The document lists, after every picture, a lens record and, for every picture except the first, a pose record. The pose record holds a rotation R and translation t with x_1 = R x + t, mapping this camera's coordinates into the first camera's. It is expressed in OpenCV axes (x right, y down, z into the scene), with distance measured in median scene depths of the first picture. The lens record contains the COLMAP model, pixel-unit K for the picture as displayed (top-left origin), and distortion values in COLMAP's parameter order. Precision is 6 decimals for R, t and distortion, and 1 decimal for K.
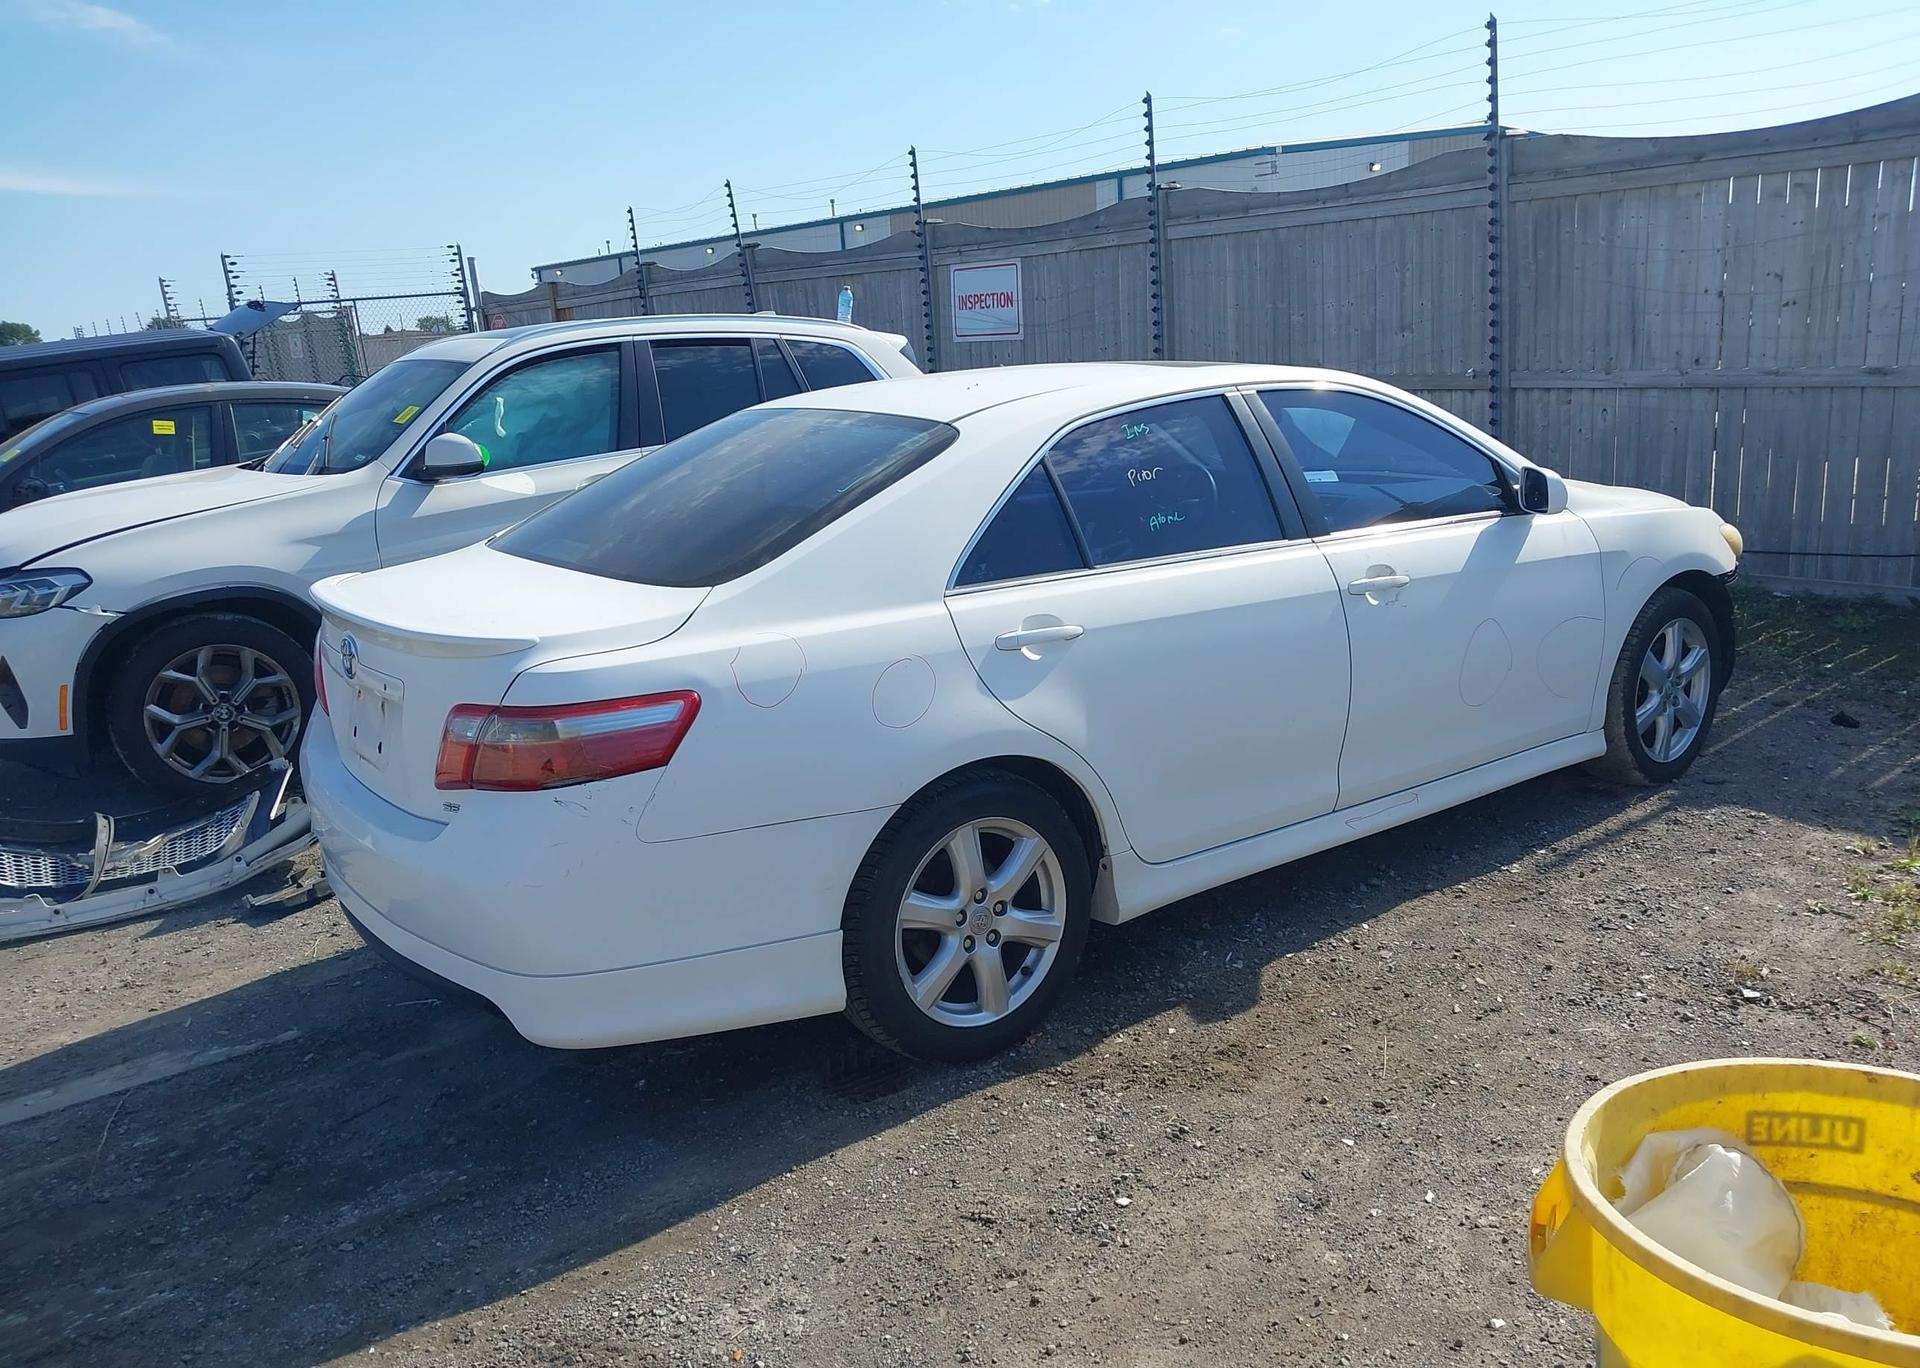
lens RADIAL K [[1606.1, 0, 934.8], [0, 1606.1, 663.1], [0, 0, 1]] dist [0.035875, -0.012680]
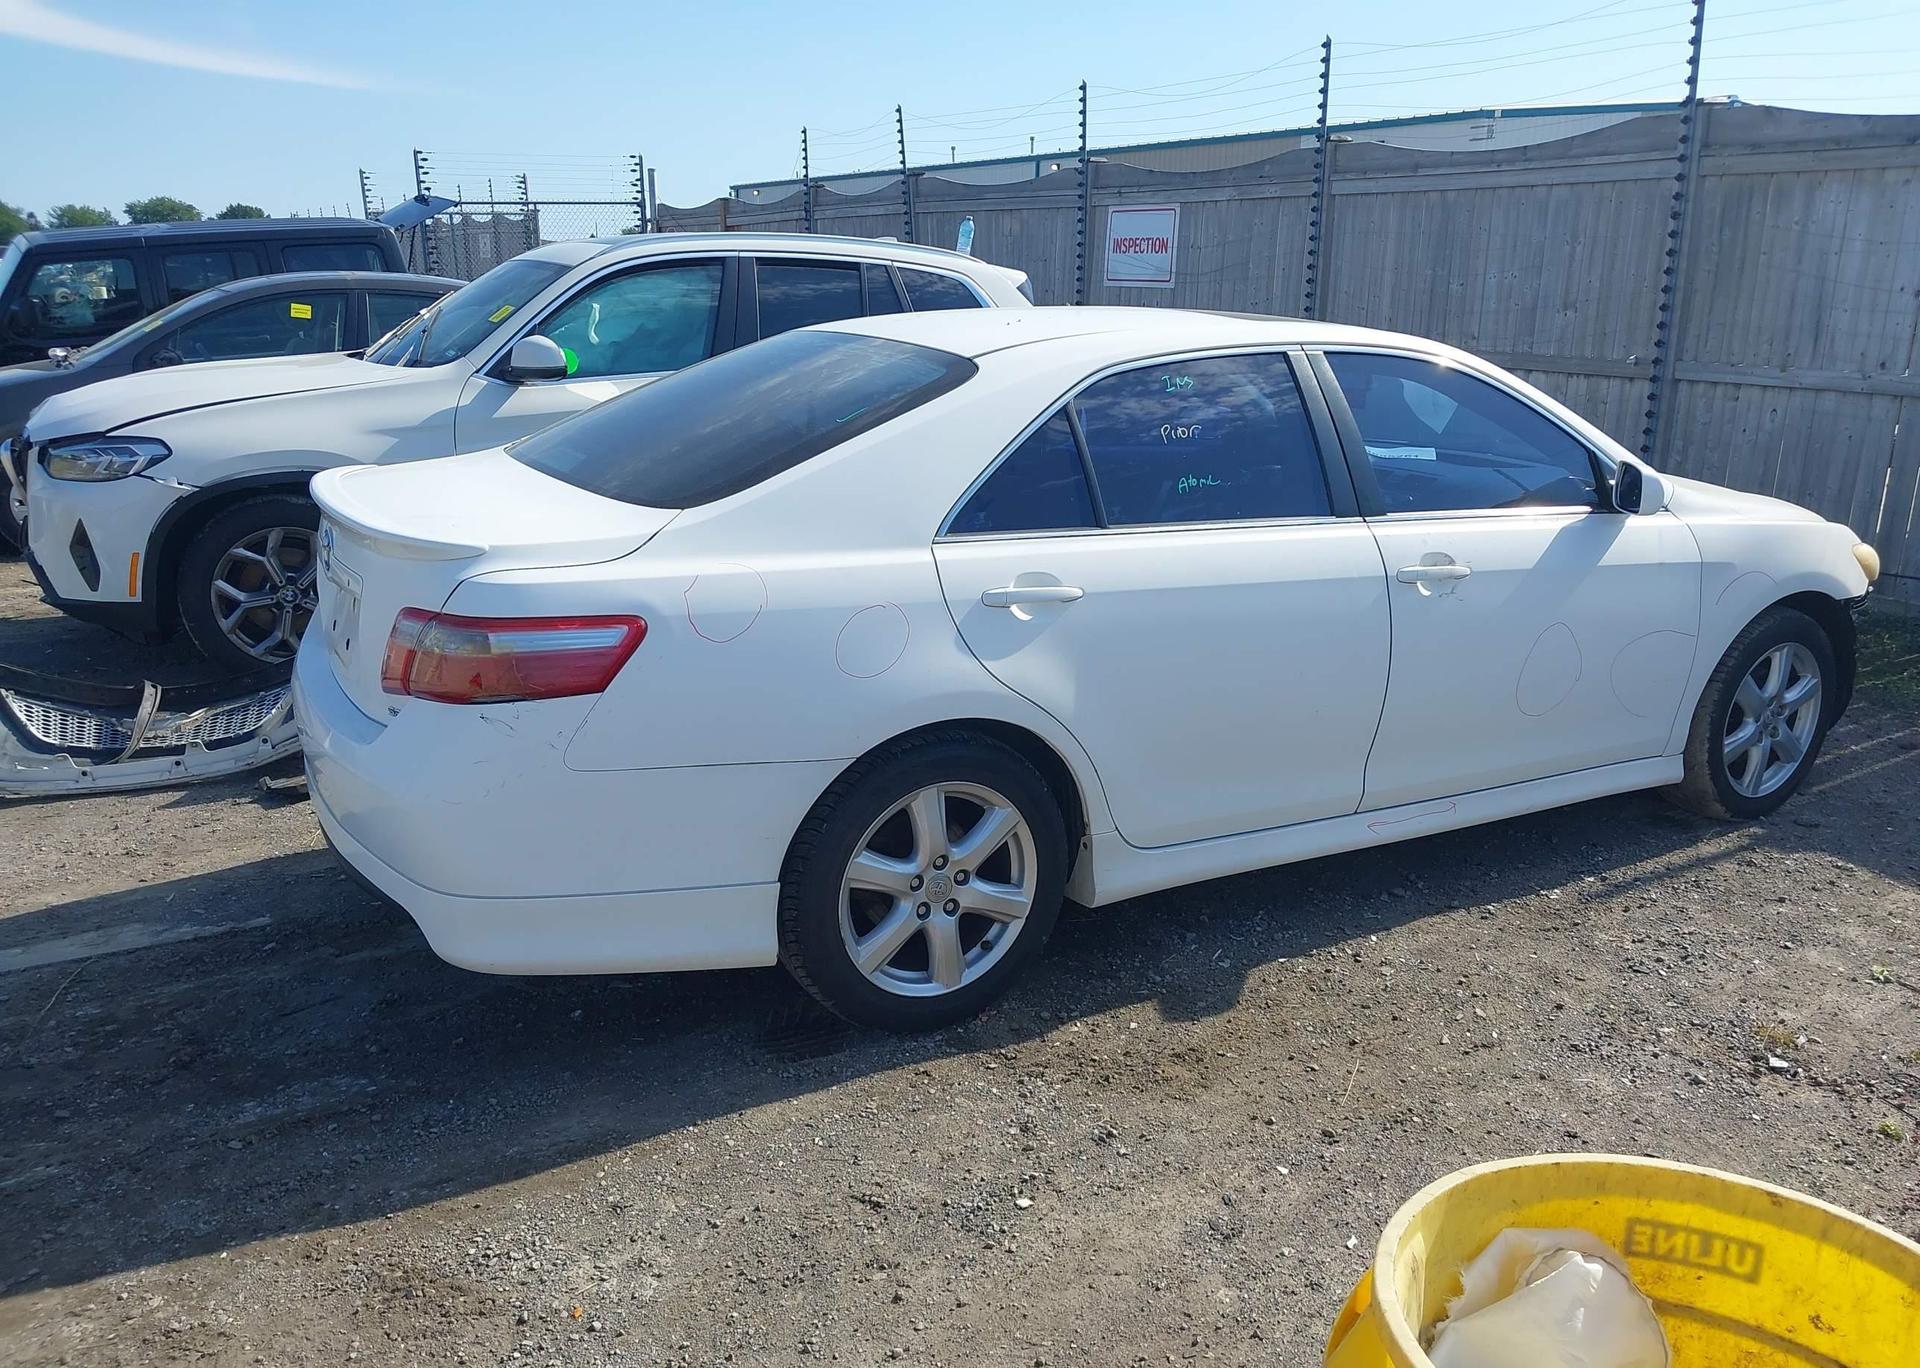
lens RADIAL K [[1599.7, 0, 930.3], [0, 1599.7, 680.8], [0, 0, 1]] dist [0.036757, -0.008465]
pose [[0.990307, 0.100067, -0.096327, 0.092502], [-0.095545, 0.994144, 0.050478, -0.007842], [0.100814, -0.040786, 0.994069, 0.058592]]
